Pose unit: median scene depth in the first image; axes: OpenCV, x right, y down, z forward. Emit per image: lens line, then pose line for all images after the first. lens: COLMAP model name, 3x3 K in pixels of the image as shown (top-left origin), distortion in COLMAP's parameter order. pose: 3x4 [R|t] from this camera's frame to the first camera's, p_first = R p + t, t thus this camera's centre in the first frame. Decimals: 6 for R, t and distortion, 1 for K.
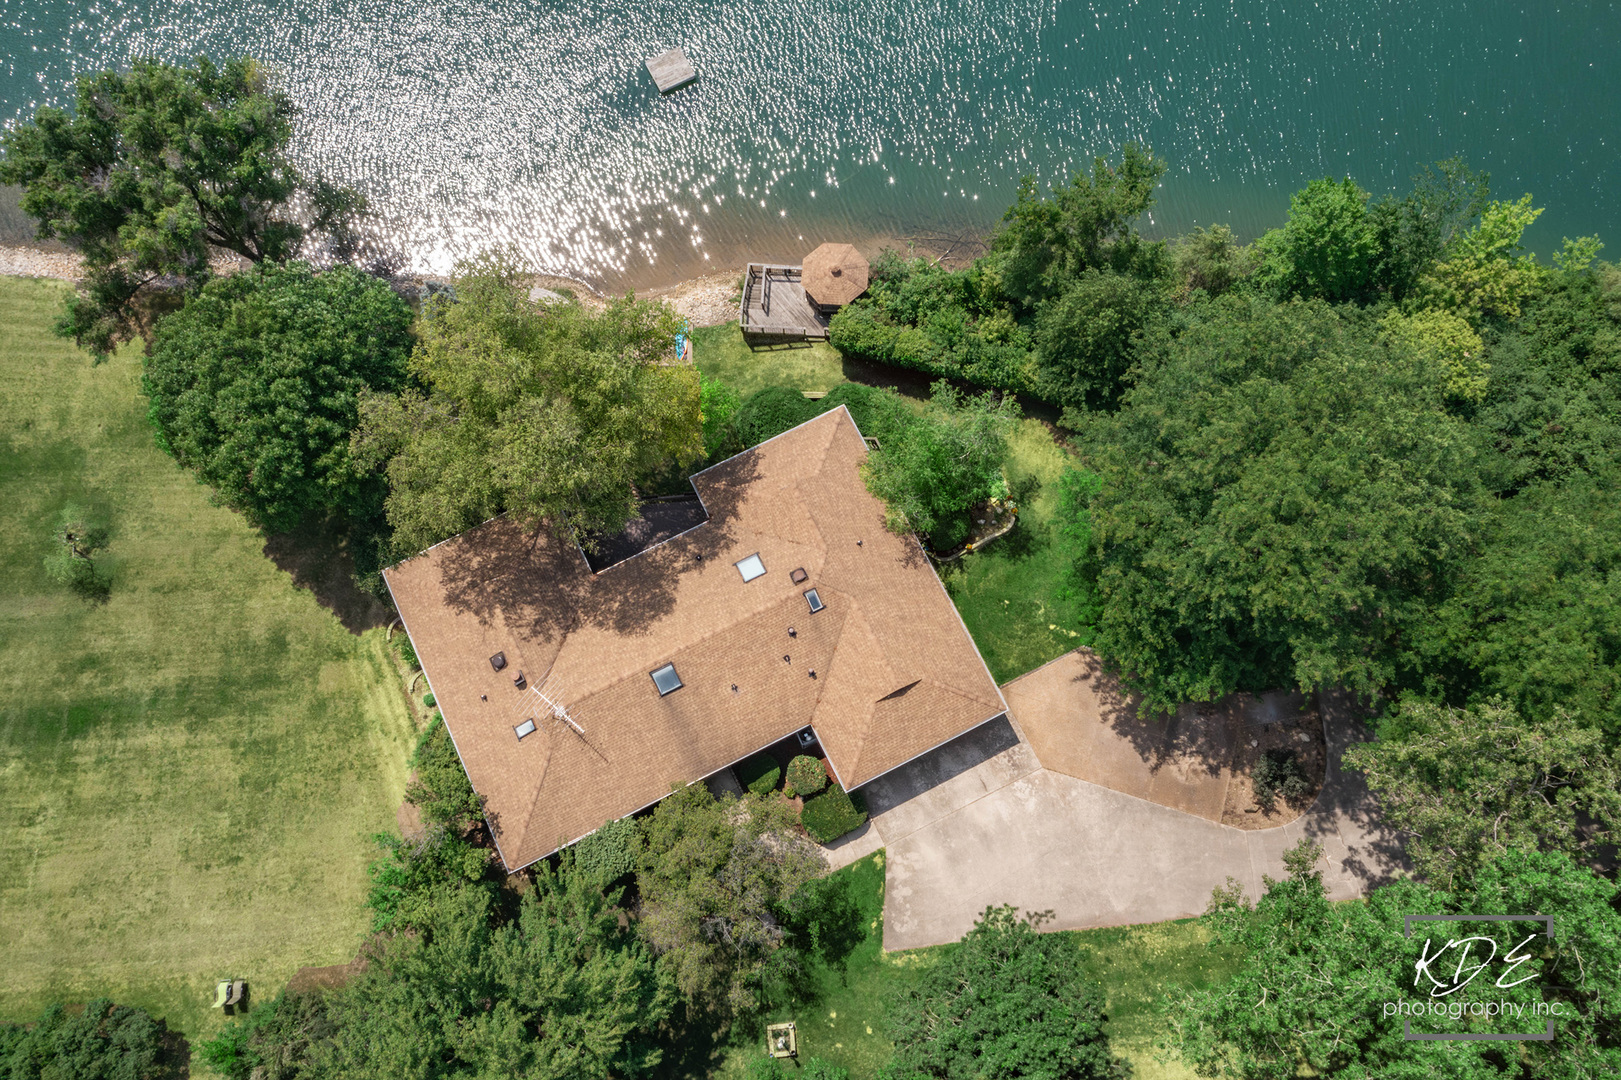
lens RADIAL K [[1393.3, 0, 810.5], [0, 1393.3, 540.0], [0, 0, 1]] dist [-0.004677, 0.008693]
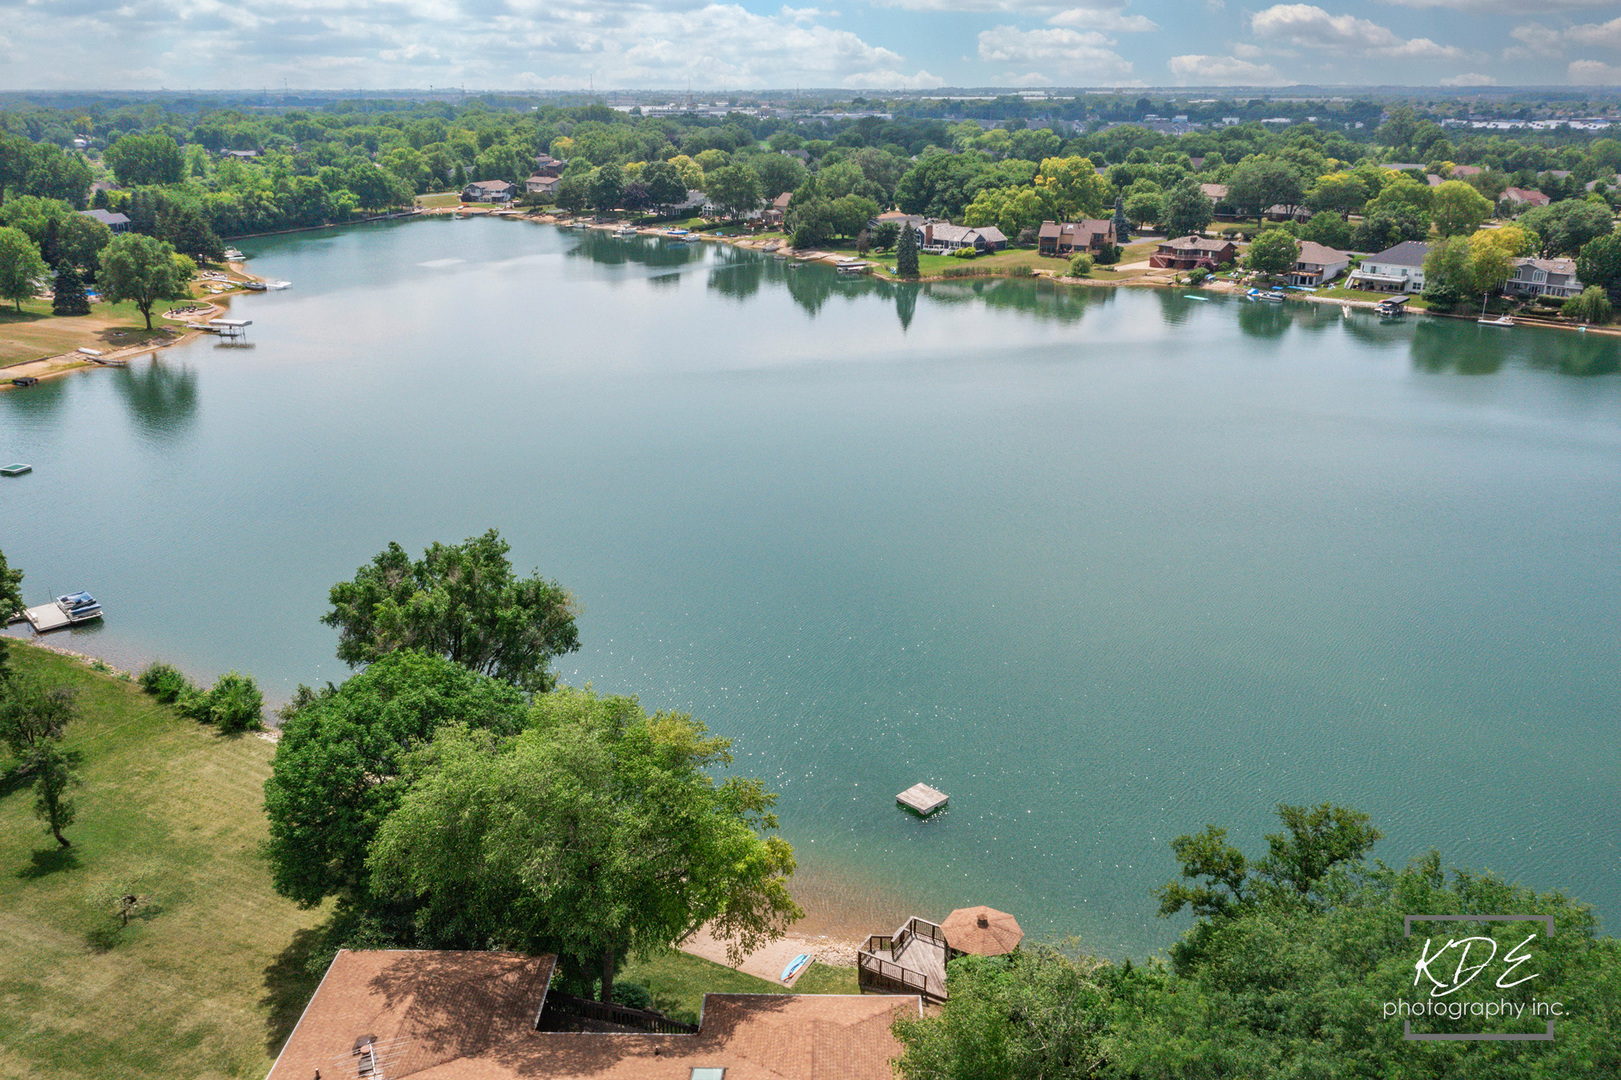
lens RADIAL K [[1398.4, 0, 810.5], [0, 1398.4, 540.0], [0, 0, 1]] dist [-0.007926, 0.029139]
pose [[0.884334, 0.184127, -0.429011, 0.266114], [-0.452466, 0.564418, -0.690440, 0.344089], [0.115013, 0.804692, 0.582446, 0.345367]]
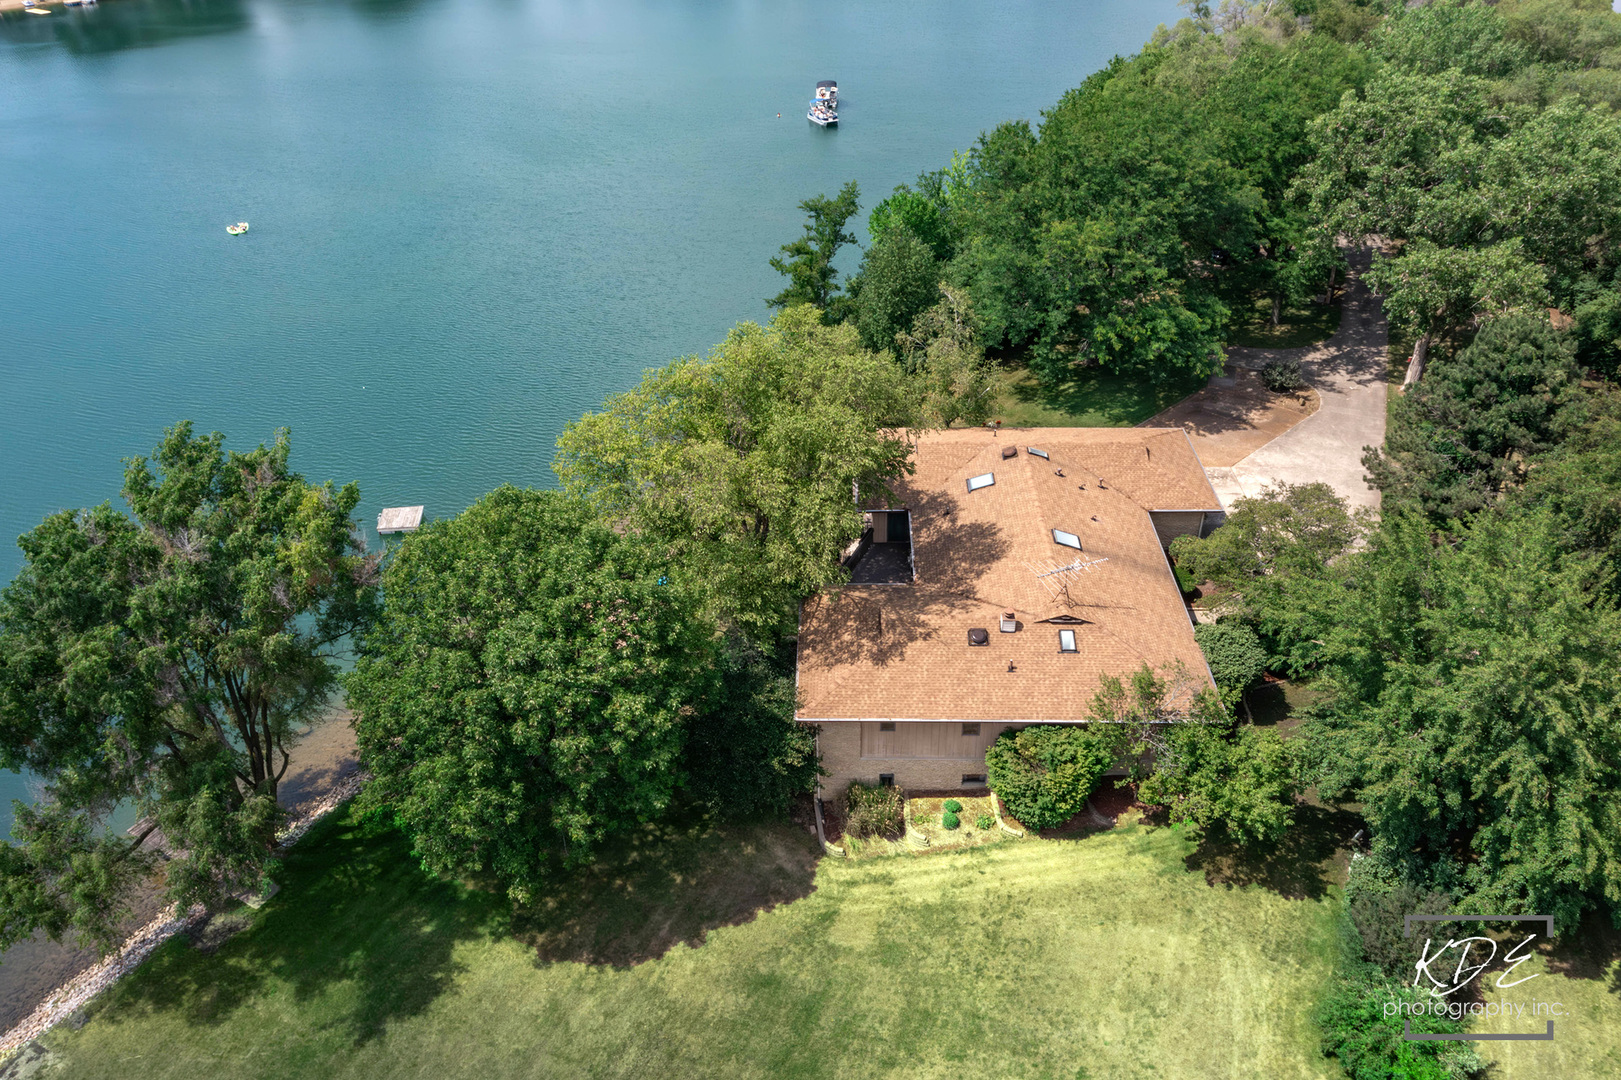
lens RADIAL K [[1288.6, 0, 810.5], [0, 1288.6, 540.0], [0, 0, 1]] dist [0.007303, 0.002274]
pose [[0.468264, -0.445047, 0.763323, -0.811491], [0.856559, 0.440681, -0.268527, 0.178770], [-0.216875, 0.779573, 0.587564, 0.515431]]
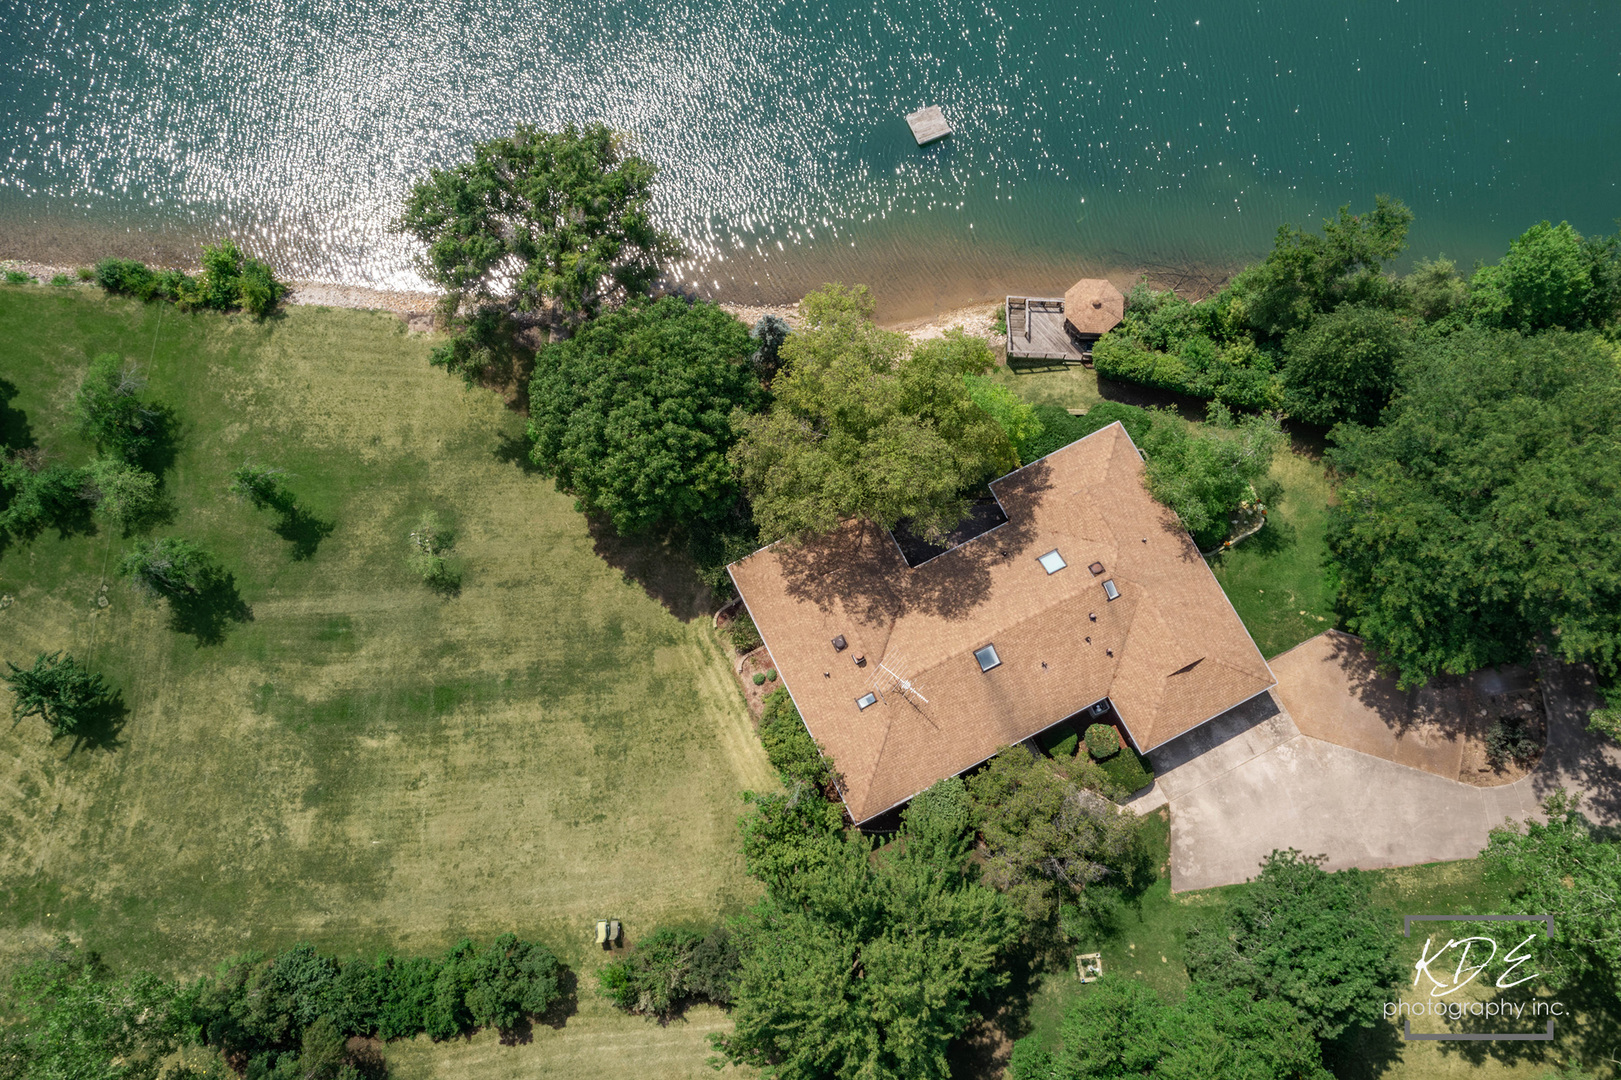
lens RADIAL K [[1398.4, 0, 810.5], [0, 1398.4, 540.0], [0, 0, 1]] dist [-0.007926, 0.029139]
pose [[0.999983, -0.003449, 0.004659, -0.247376], [0.003491, 0.999953, -0.009067, 0.011611], [-0.004628, 0.009083, 0.999948, -0.160448]]
